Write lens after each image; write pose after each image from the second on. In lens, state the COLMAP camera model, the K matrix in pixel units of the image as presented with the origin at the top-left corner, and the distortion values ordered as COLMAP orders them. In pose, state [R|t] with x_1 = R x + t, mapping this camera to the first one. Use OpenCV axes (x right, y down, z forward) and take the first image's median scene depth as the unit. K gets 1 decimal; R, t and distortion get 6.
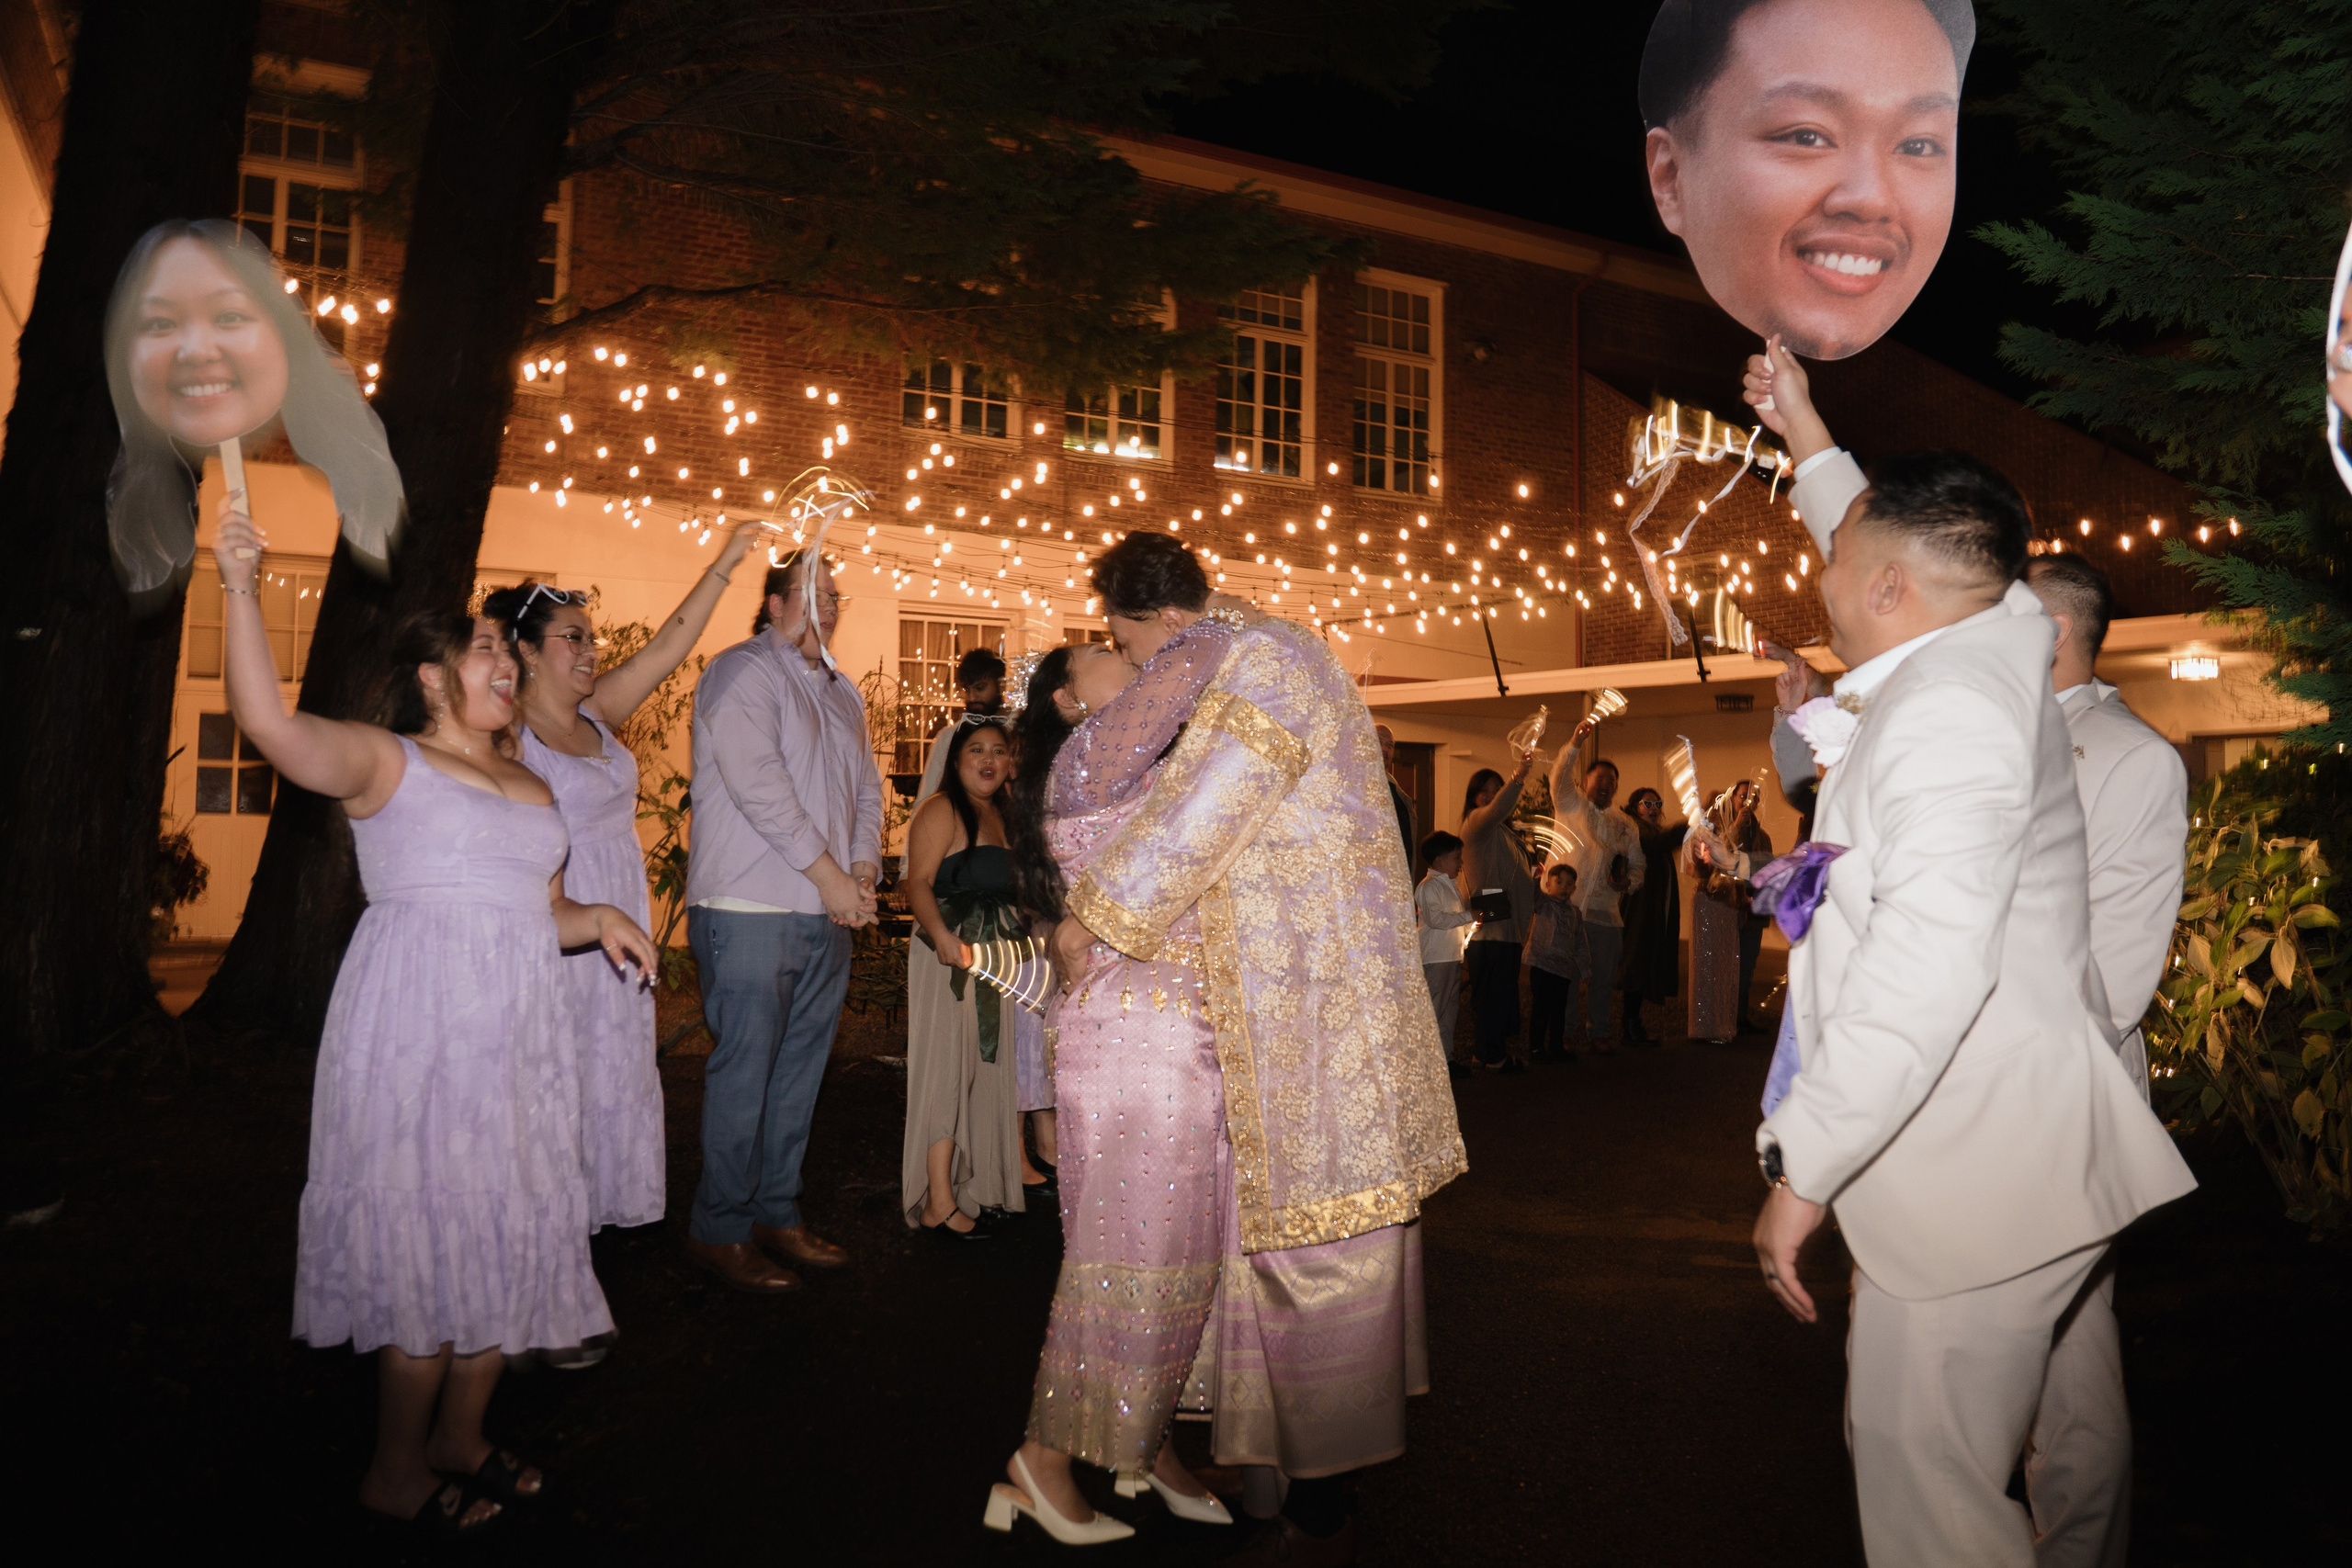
lens RADIAL K [[1758.6, 0, 1176.0], [0, 1758.6, 784.0], [0, 0, 1]] dist [-0.154739, 0.112418]
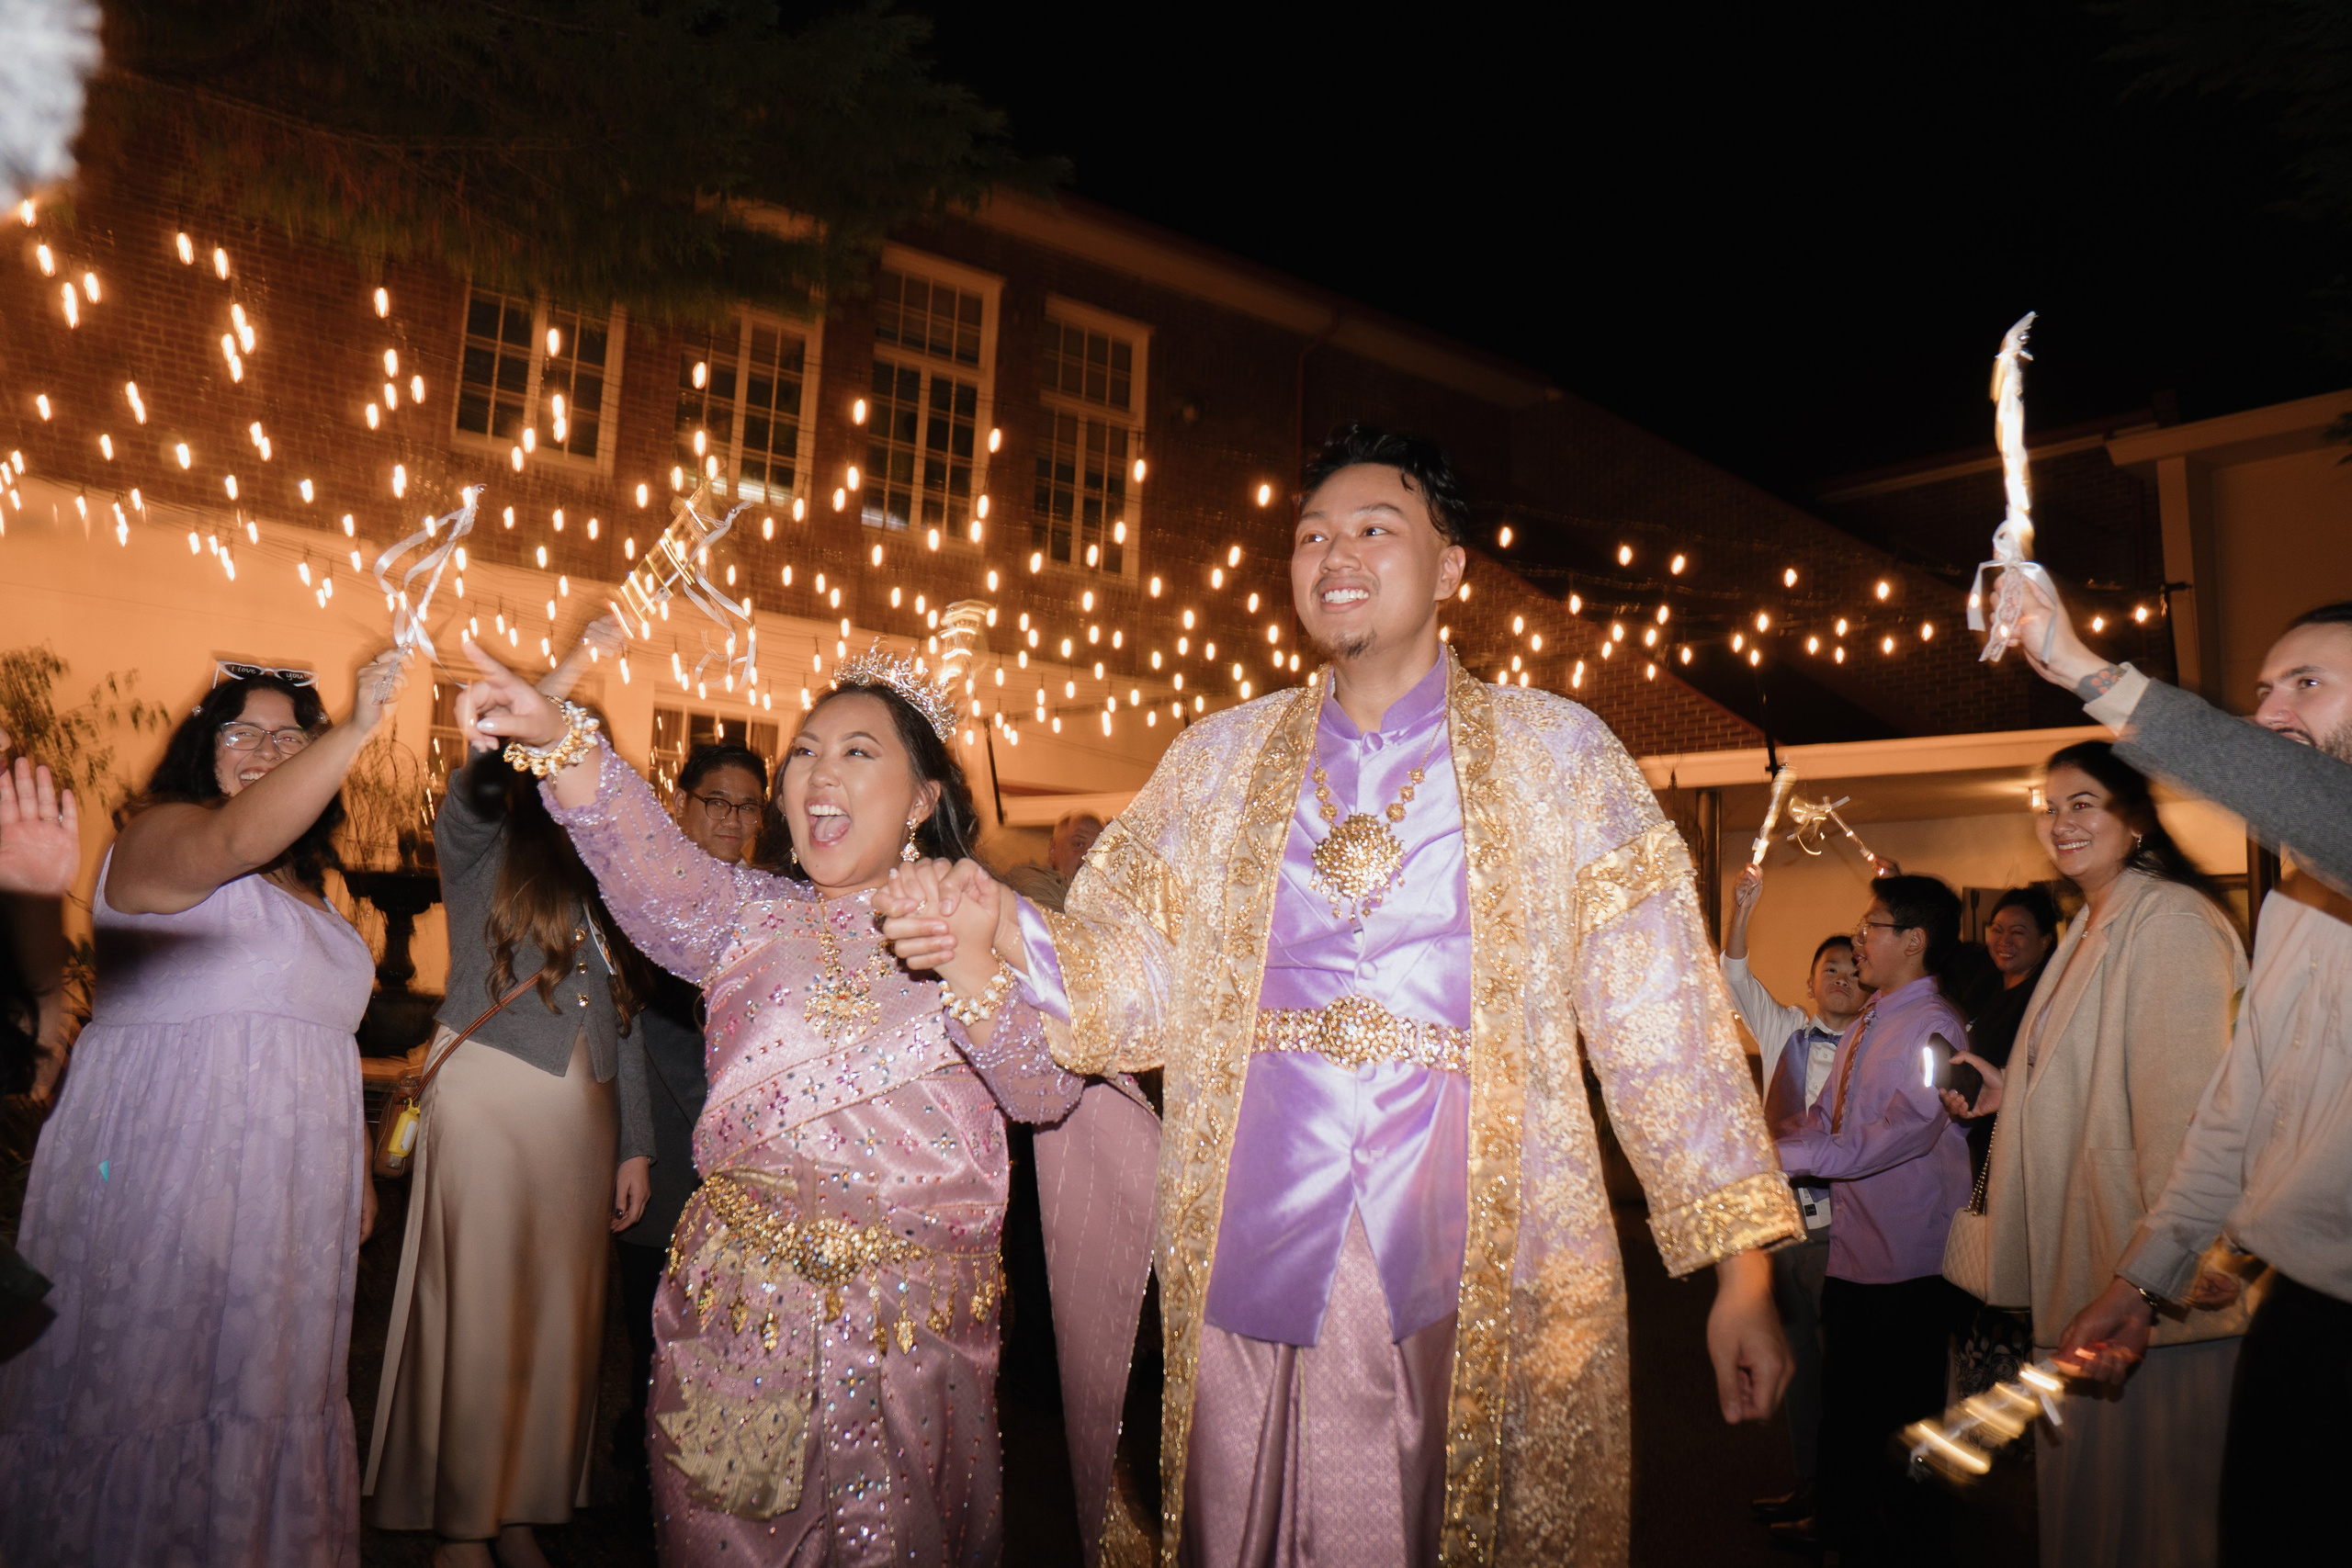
lens RADIAL K [[1758.6, 0, 1176.0], [0, 1758.6, 784.0], [0, 0, 1]] dist [-0.154739, 0.112418]
pose [[0.982556, 0.045390, 0.180342, 0.033239], [-0.029647, 0.995585, -0.089055, 0.010167], [-0.183588, 0.082155, 0.979564, 0.255863]]
